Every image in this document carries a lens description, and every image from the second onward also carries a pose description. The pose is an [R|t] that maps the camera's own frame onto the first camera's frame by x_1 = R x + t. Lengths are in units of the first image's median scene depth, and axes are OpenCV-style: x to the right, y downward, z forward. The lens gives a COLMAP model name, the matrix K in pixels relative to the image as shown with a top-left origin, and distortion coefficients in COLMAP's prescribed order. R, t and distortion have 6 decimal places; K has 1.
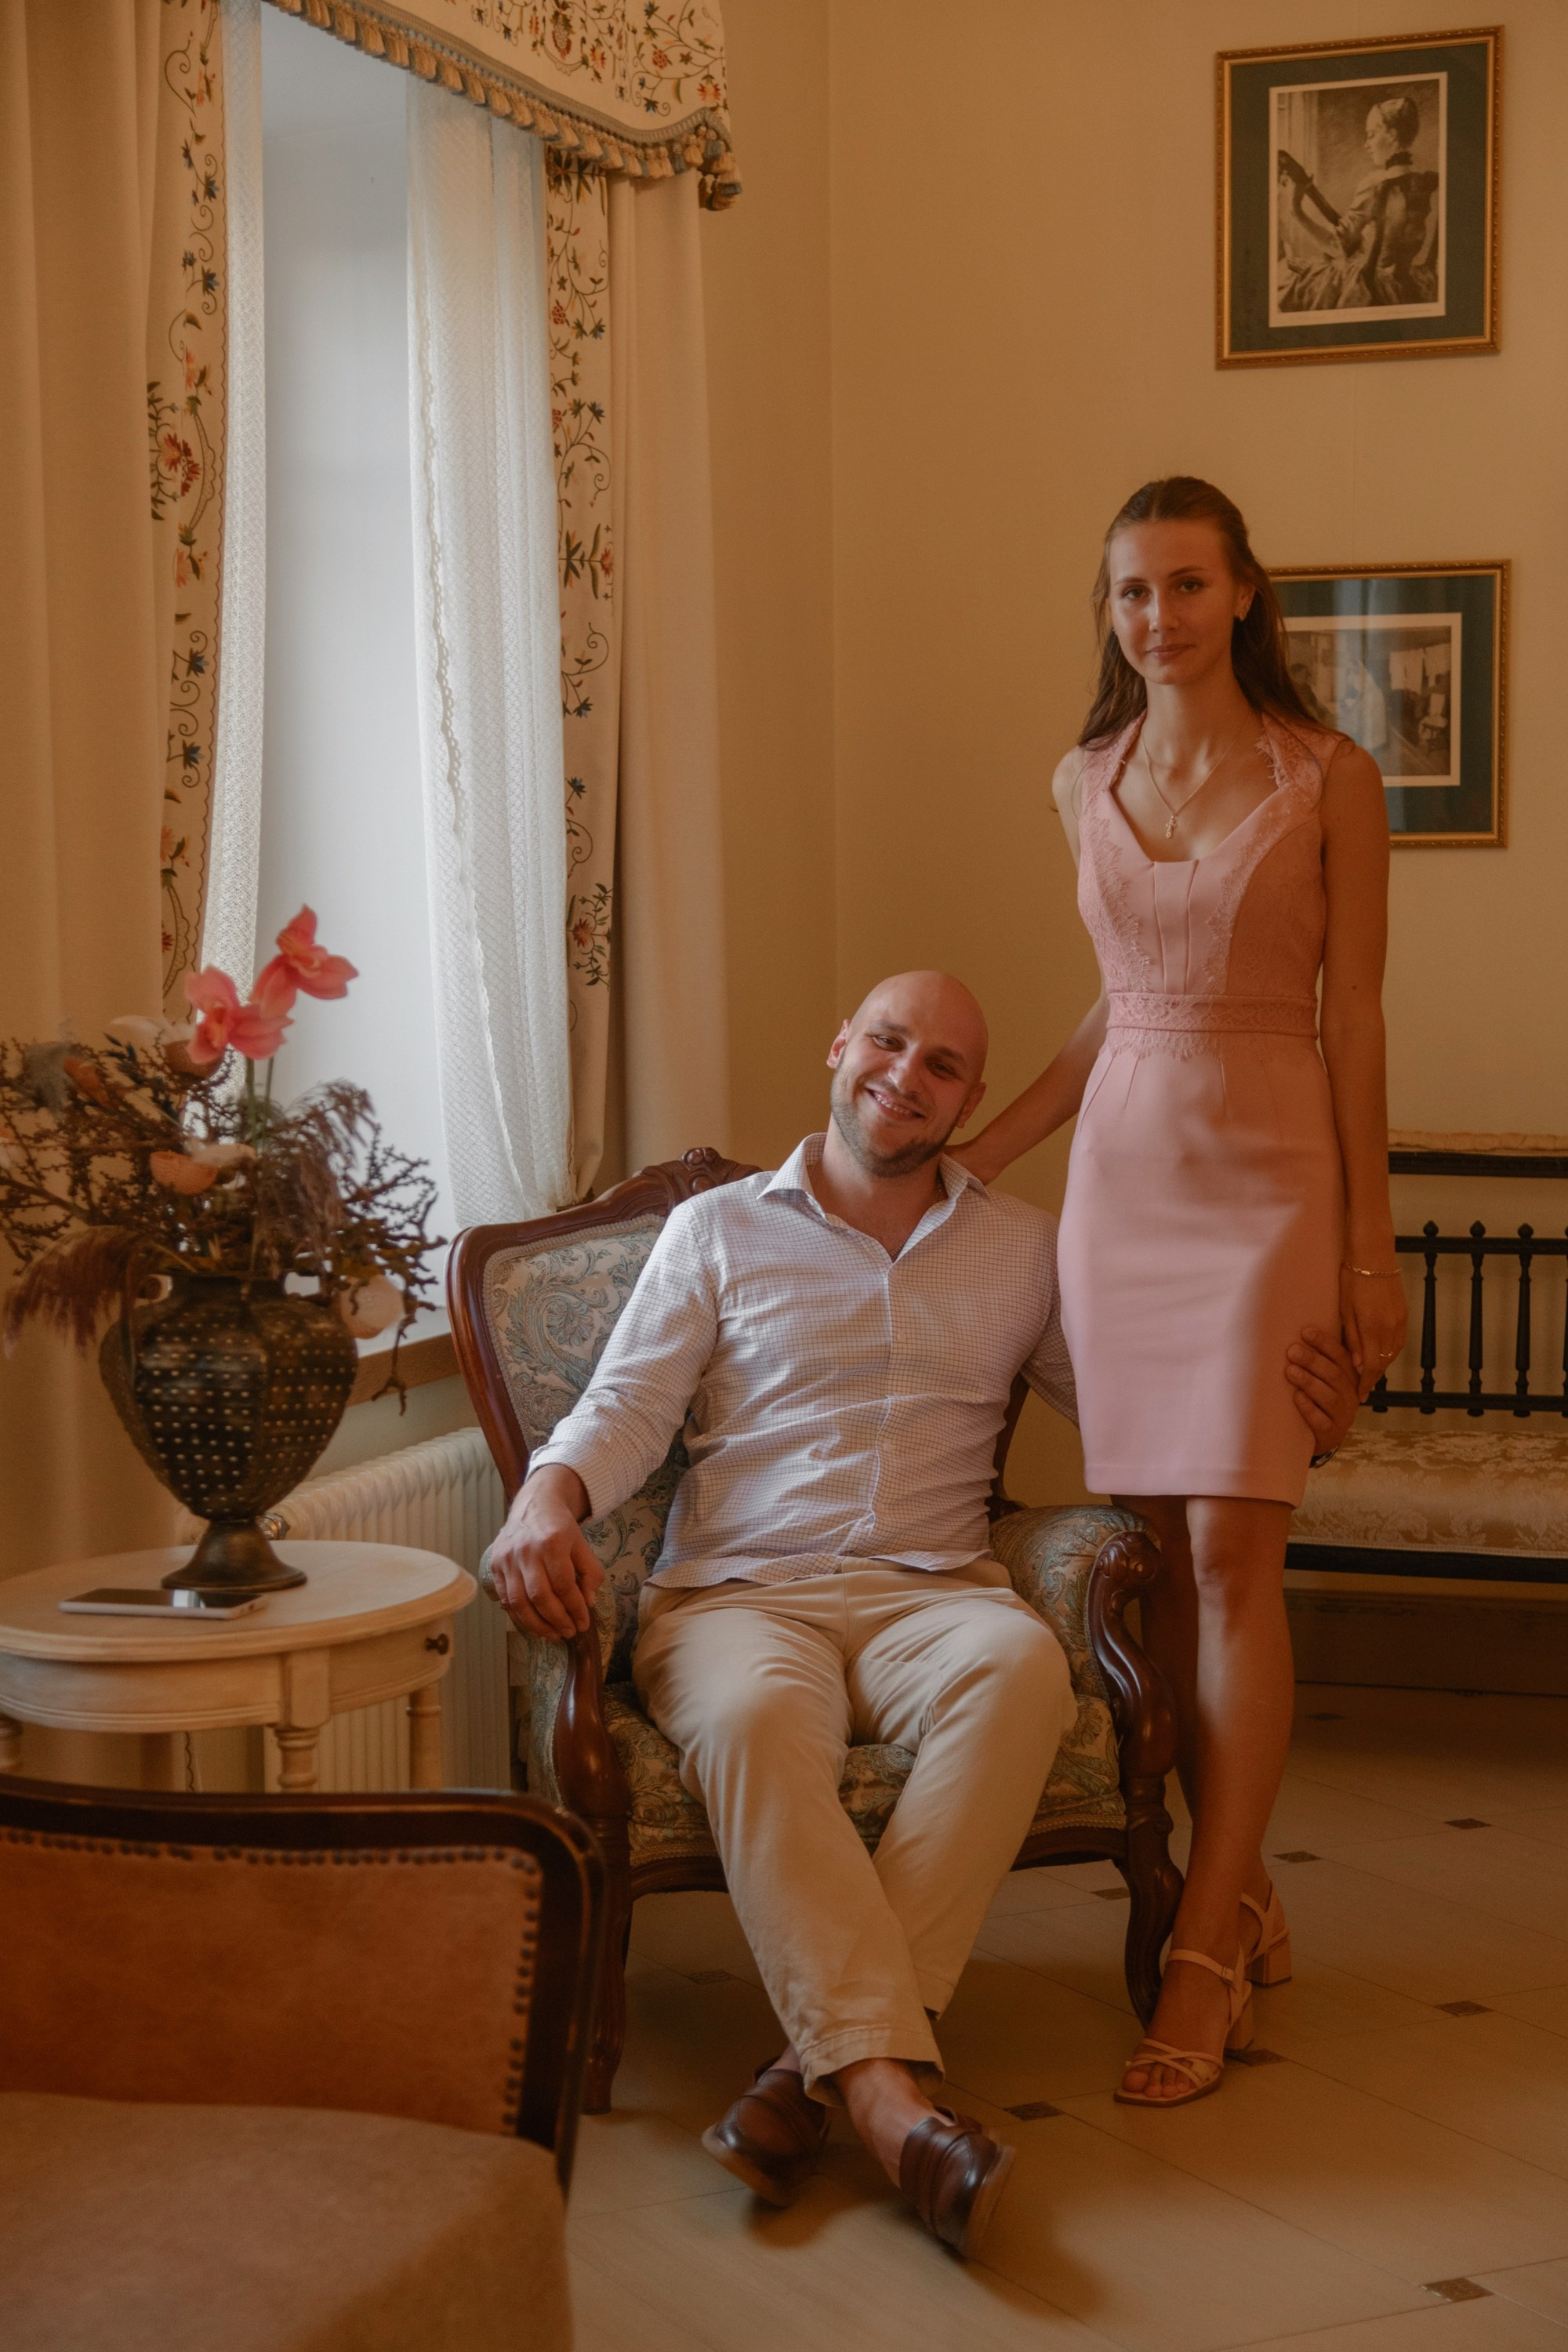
lens RADIAL K [[3913.9, 0, 784.0], [0, 3913.9, 1176.0], [0, 0, 1]] dist [0.149910, -0.172658]
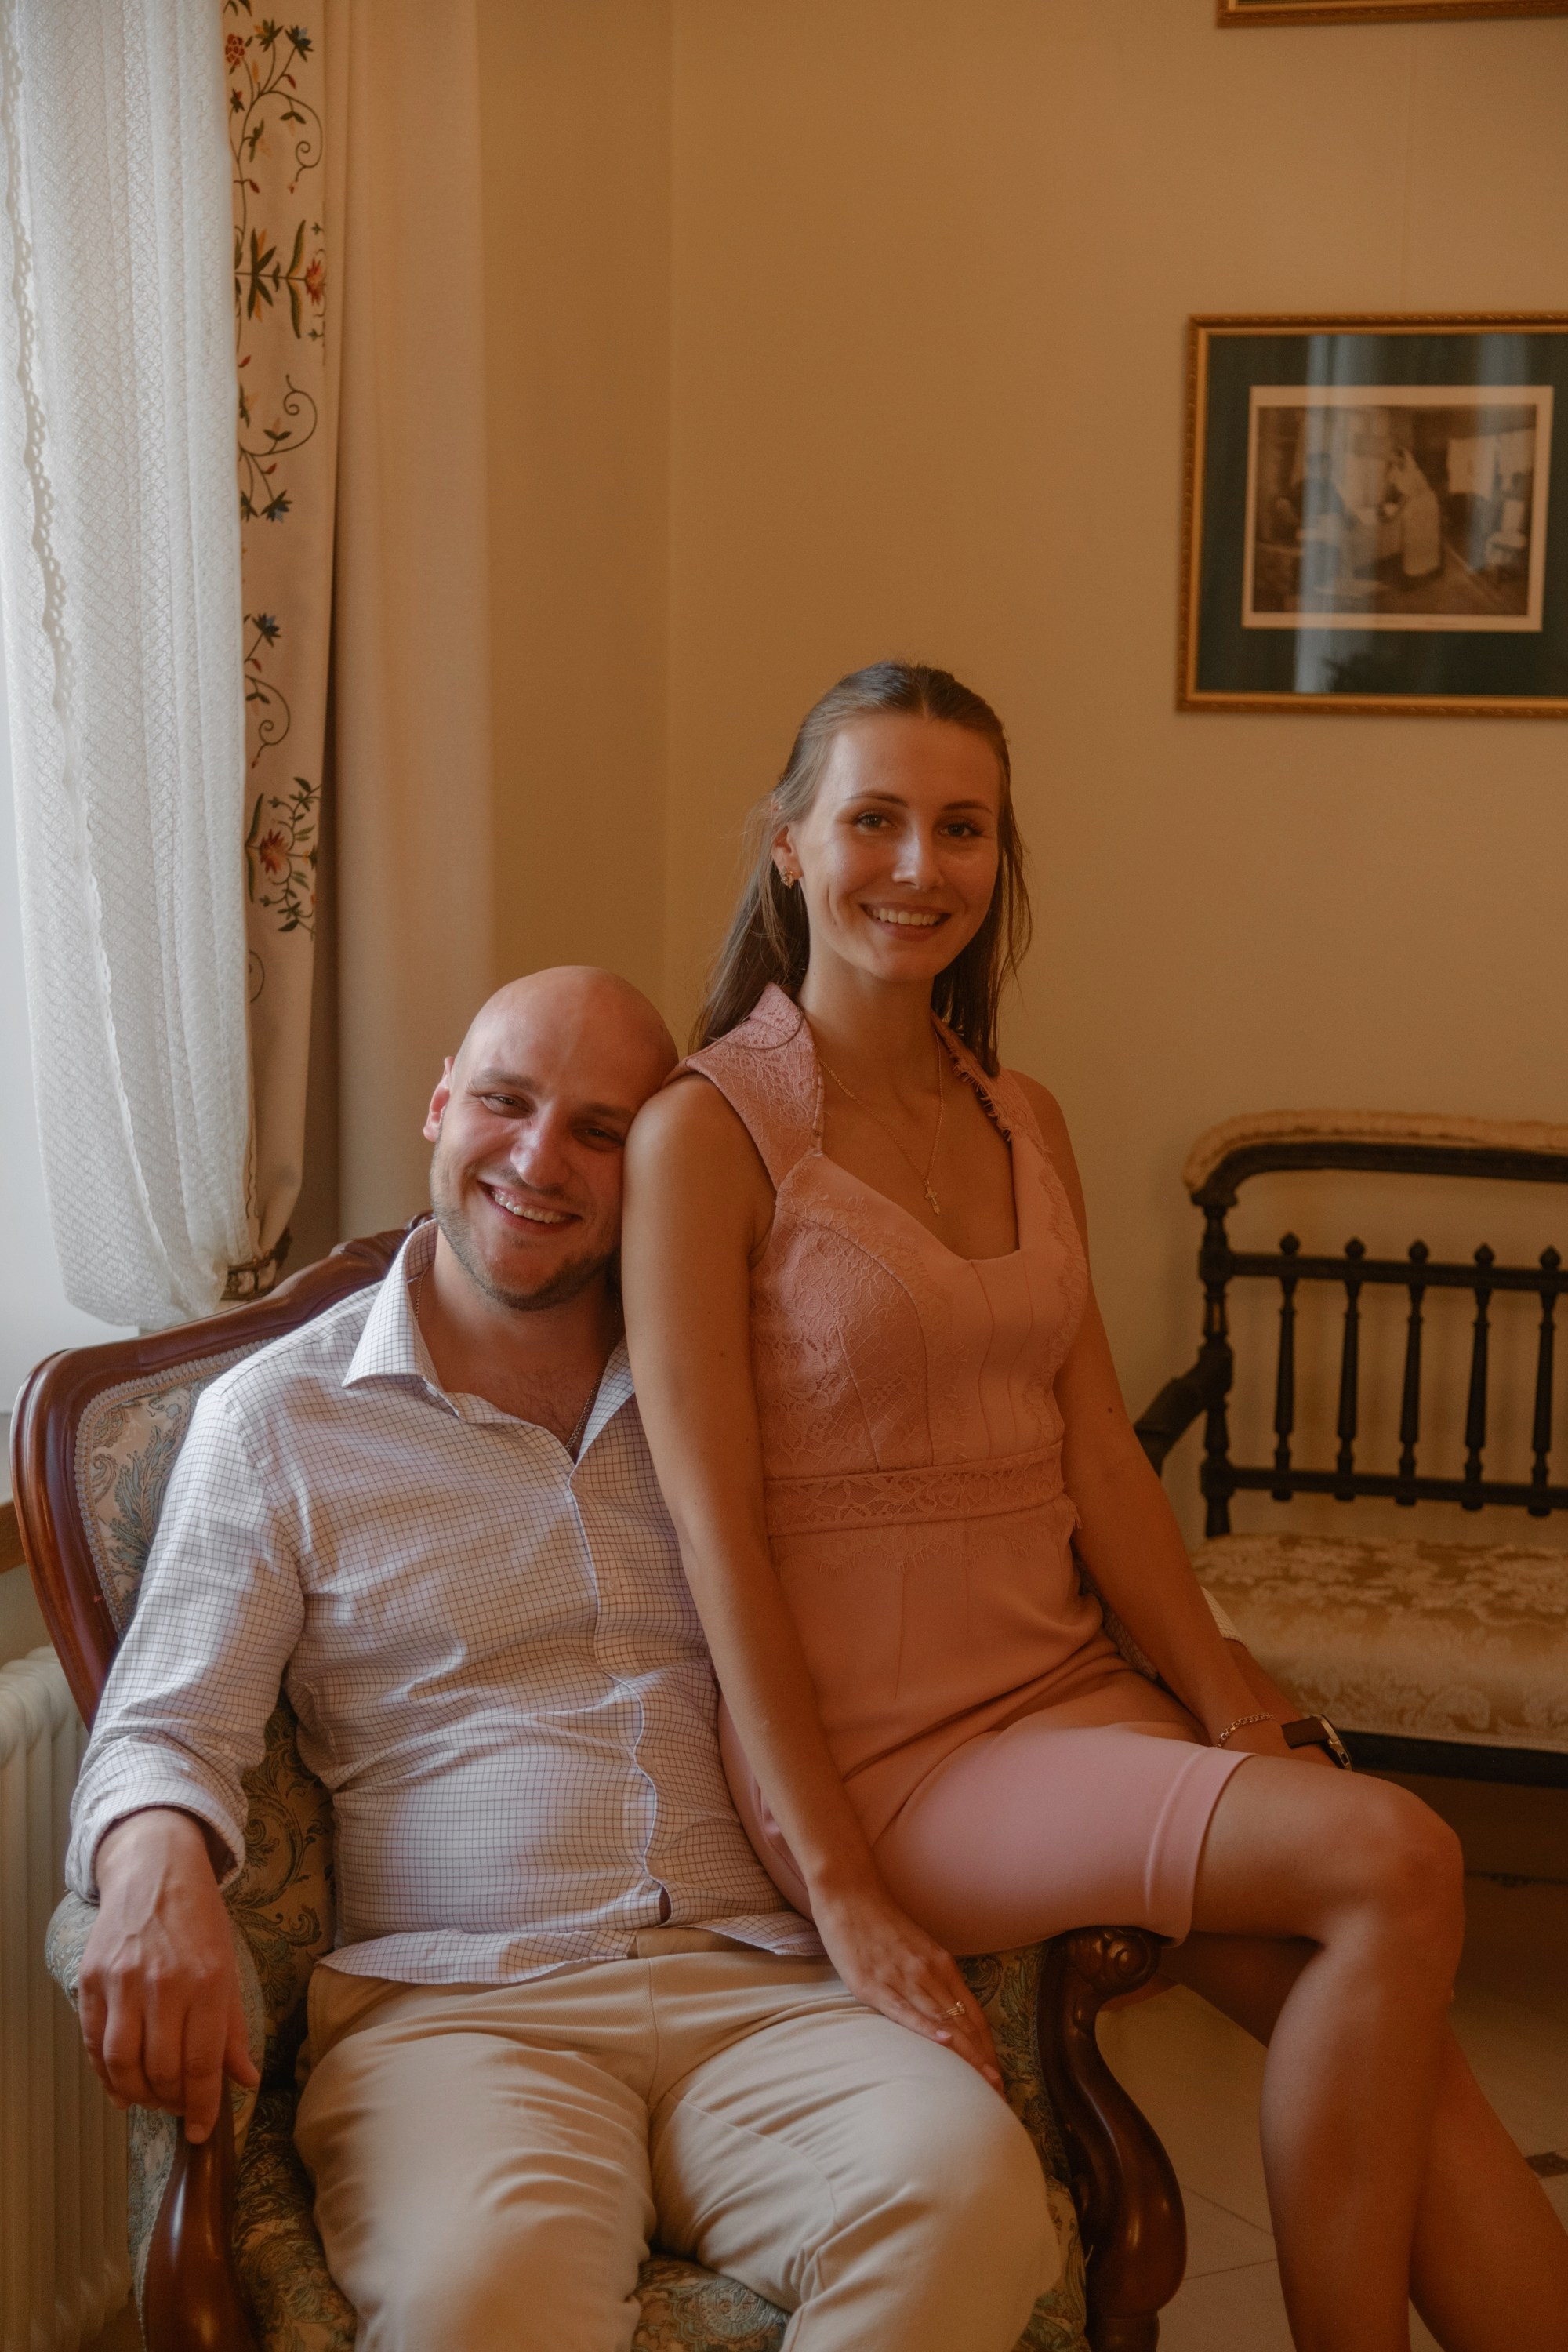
lens RADIAL K [[4017.5, 0, 780.0], [0, 4017.5, 1168.8], [0, 0, 1]] dist [0.157825, -0.153624]
pose [[0.999013, 0.019331, 0.039988, 0.008089], [-0.021735, 0.997927, 0.060571, -0.055835], [-0.038734, -0.061380, 0.997363, 0.343069]]
